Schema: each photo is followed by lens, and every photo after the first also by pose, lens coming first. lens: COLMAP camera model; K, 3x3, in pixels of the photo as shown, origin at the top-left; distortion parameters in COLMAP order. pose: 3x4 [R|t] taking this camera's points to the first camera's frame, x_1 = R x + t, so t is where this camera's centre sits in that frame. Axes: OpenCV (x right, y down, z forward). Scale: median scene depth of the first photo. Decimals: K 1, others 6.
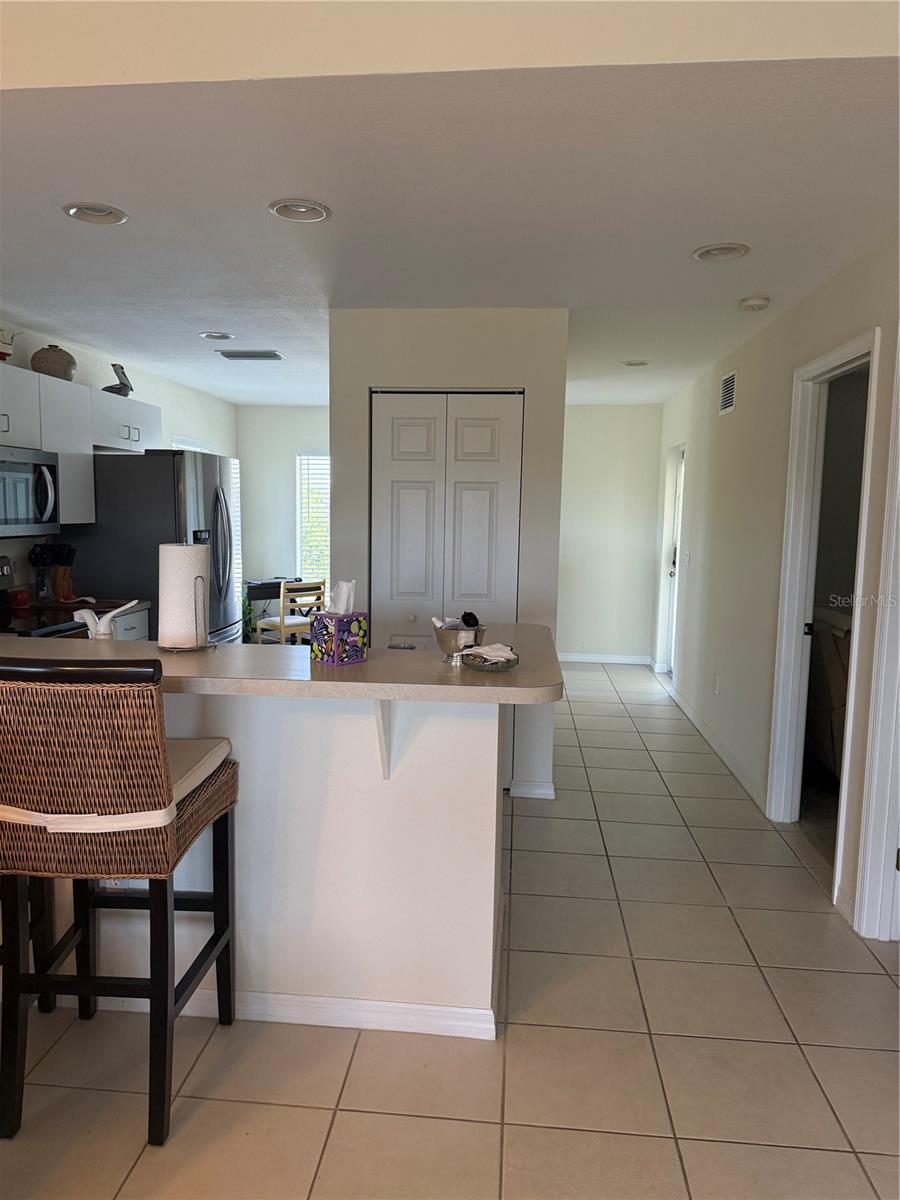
lens RADIAL K [[852.6, 0, 450.0], [0, 852.6, 600.0], [0, 0, 1]] dist [0.102692, -0.179844]
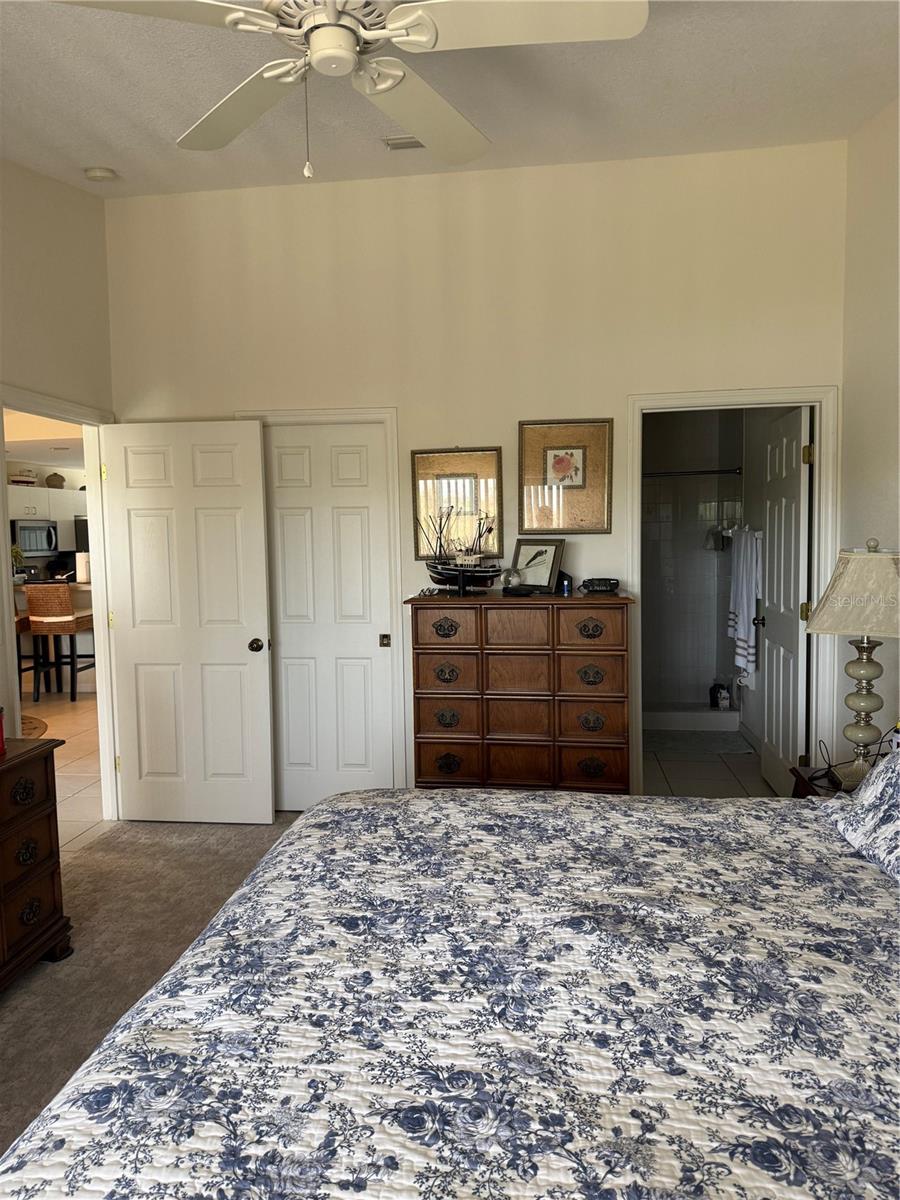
lens RADIAL K [[852.6, 0, 450.0], [0, 852.6, 600.0], [0, 0, 1]] dist [0.102692, -0.179844]
pose [[0.998570, -0.036363, -0.039178, 0.740645], [0.035262, 0.998974, -0.028434, 0.158158], [0.040171, 0.027012, 0.998828, -1.378398]]
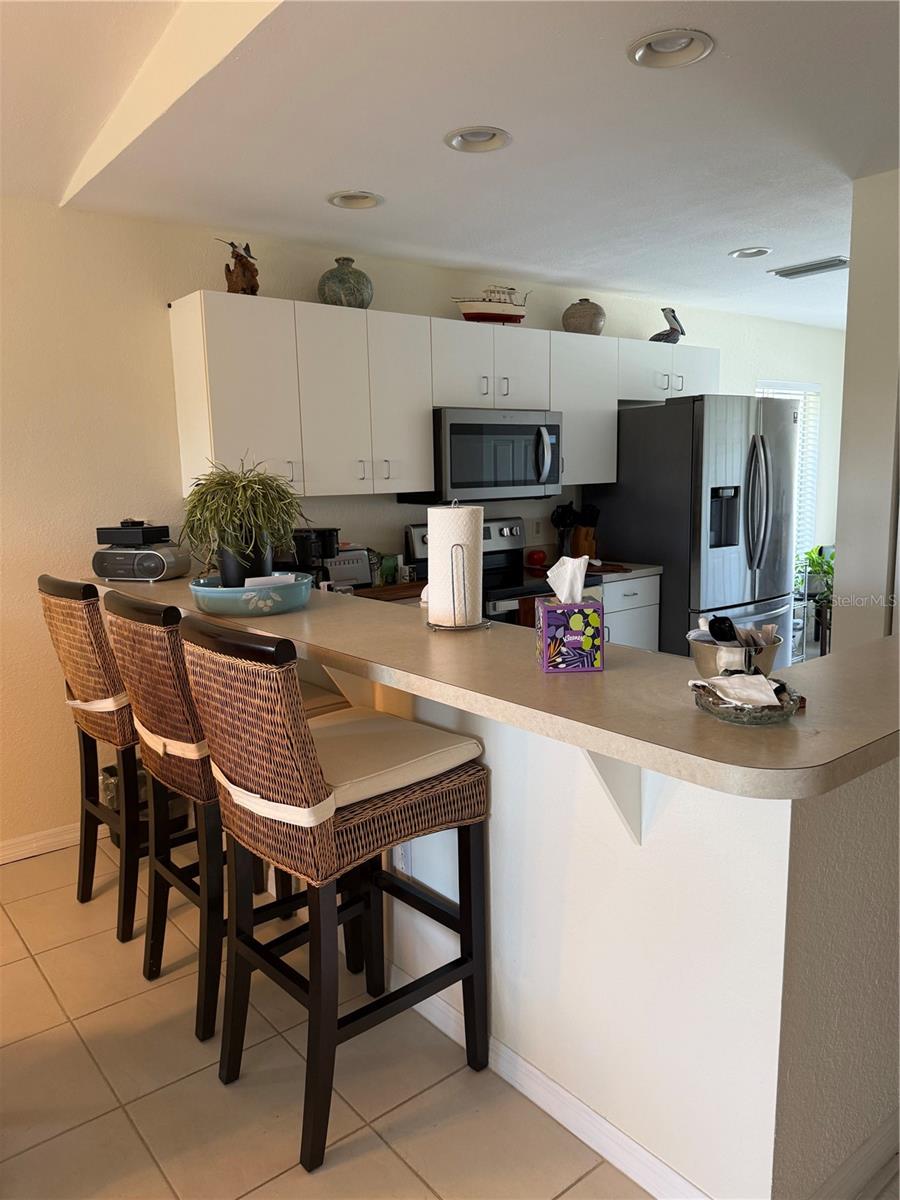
lens RADIAL K [[852.8, 0, 419.1], [0, 852.8, 597.5], [0, 0, 1]] dist [0.104589, -0.179452]
pose [[0.678603, 0.076800, -0.730479, 0.168377], [-0.044204, 0.996986, 0.063755, -0.015020], [0.733174, -0.010974, 0.679953, 0.222264]]
